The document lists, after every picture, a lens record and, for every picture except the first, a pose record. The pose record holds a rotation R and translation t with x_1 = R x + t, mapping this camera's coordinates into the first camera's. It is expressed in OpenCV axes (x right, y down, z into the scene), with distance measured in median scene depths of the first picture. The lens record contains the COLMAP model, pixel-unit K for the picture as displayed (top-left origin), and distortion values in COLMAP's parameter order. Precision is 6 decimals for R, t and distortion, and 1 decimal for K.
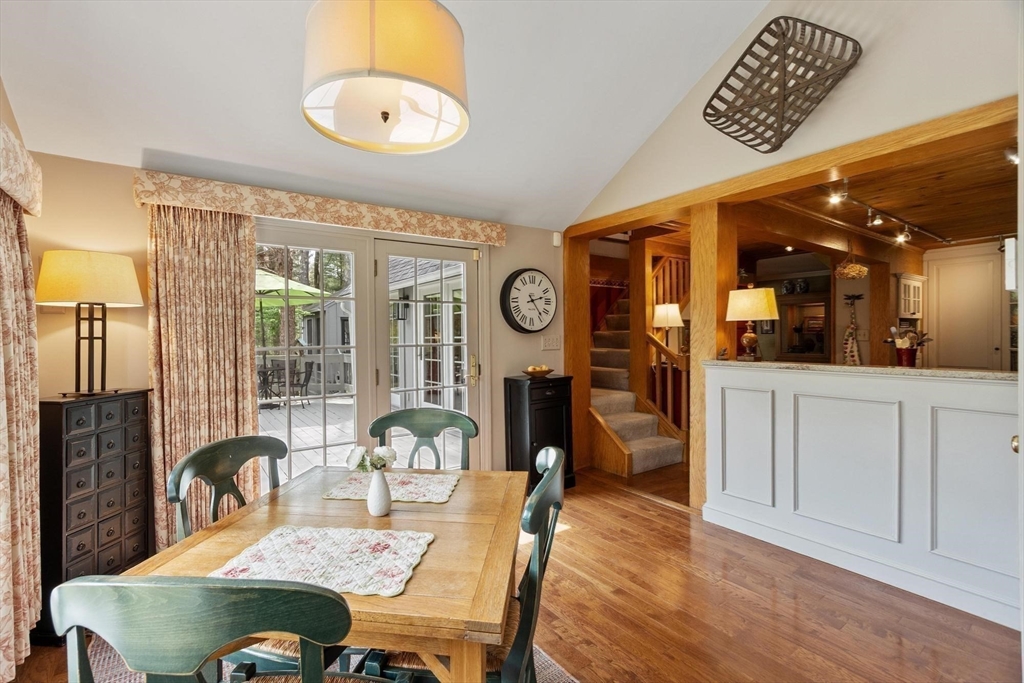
lens RADIAL K [[443.0, 0, 483.1], [0, 443.0, 339.4], [0, 0, 1]] dist [0.000279, 0.000027]
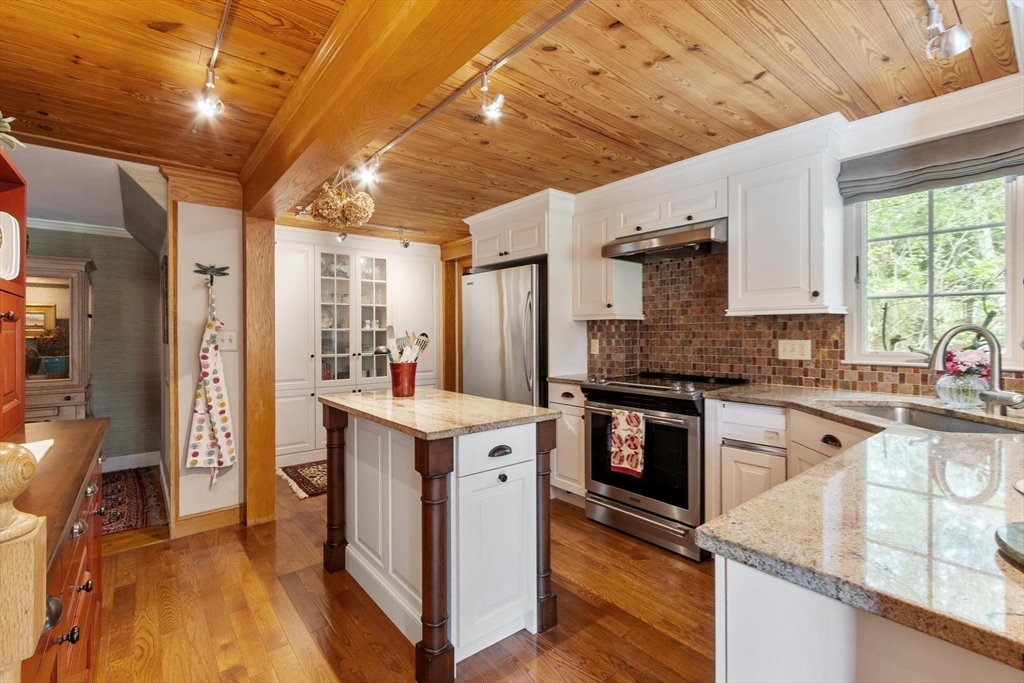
lens RADIAL K [[451.5, 0, 475.0], [0, 451.5, 336.8], [0, 0, 1]] dist [0.004416, -0.000084]
pose [[-0.061089, 0.002240, 0.998130, 0.270701], [0.016009, 0.999871, -0.001264, -0.008785], [-0.998004, 0.015902, -0.061117, 0.716258]]
